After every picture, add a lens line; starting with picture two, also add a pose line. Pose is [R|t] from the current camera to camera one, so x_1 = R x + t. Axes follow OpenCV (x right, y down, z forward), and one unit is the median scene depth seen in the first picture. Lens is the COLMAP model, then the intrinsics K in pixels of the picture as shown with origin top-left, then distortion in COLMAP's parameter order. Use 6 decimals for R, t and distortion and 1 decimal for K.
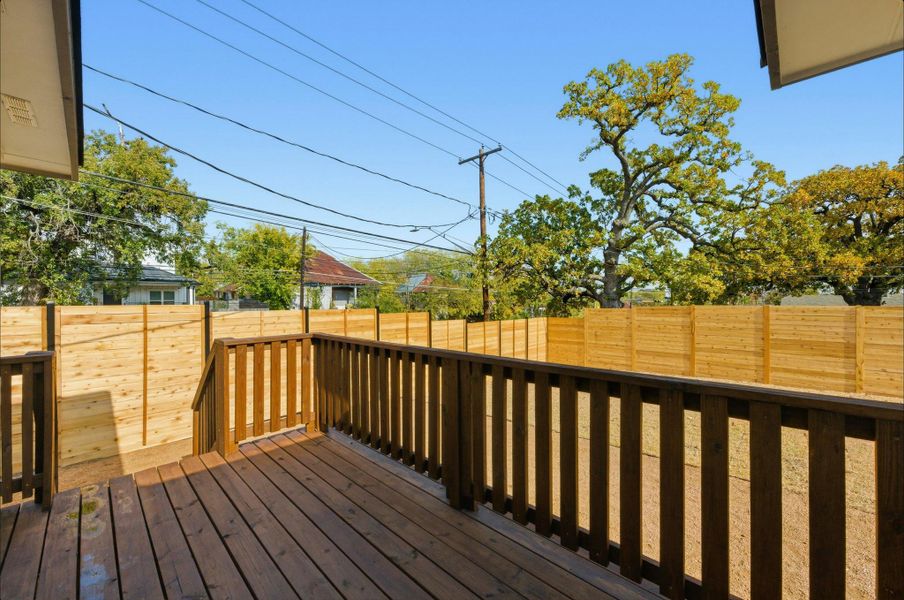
lens RADIAL K [[342.2, 0, 450.4], [0, 342.2, 302.5], [0, 0, 1]] dist [0.000641, 0.000159]
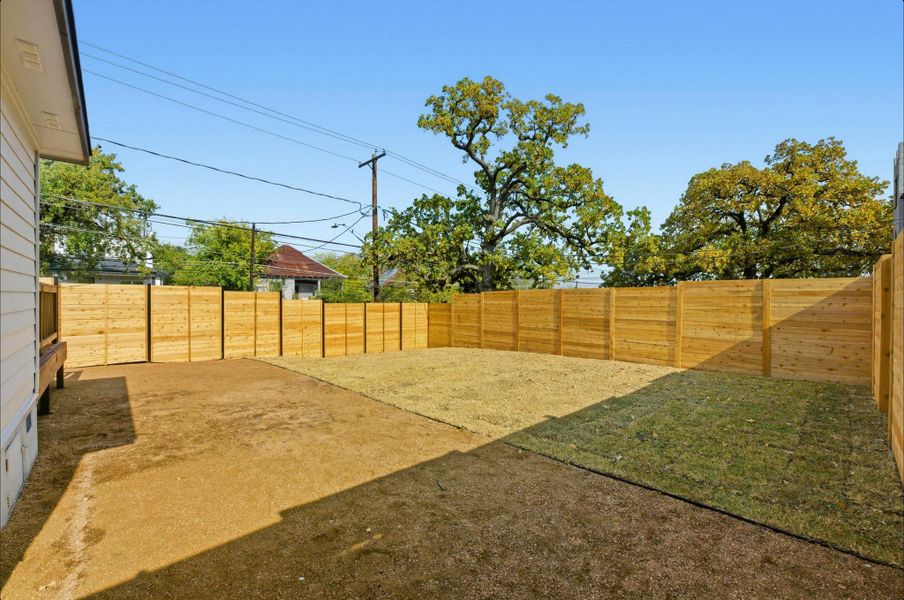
lens RADIAL K [[355.5, 0, 454.0], [0, 355.5, 302.3], [0, 0, 1]] dist [-0.000248, 0.000239]
pose [[0.998481, 0.009317, -0.054310, 0.465326], [-0.009294, 0.999957, 0.000680, 0.042793], [0.054314, -0.000174, 0.998524, -0.174835]]
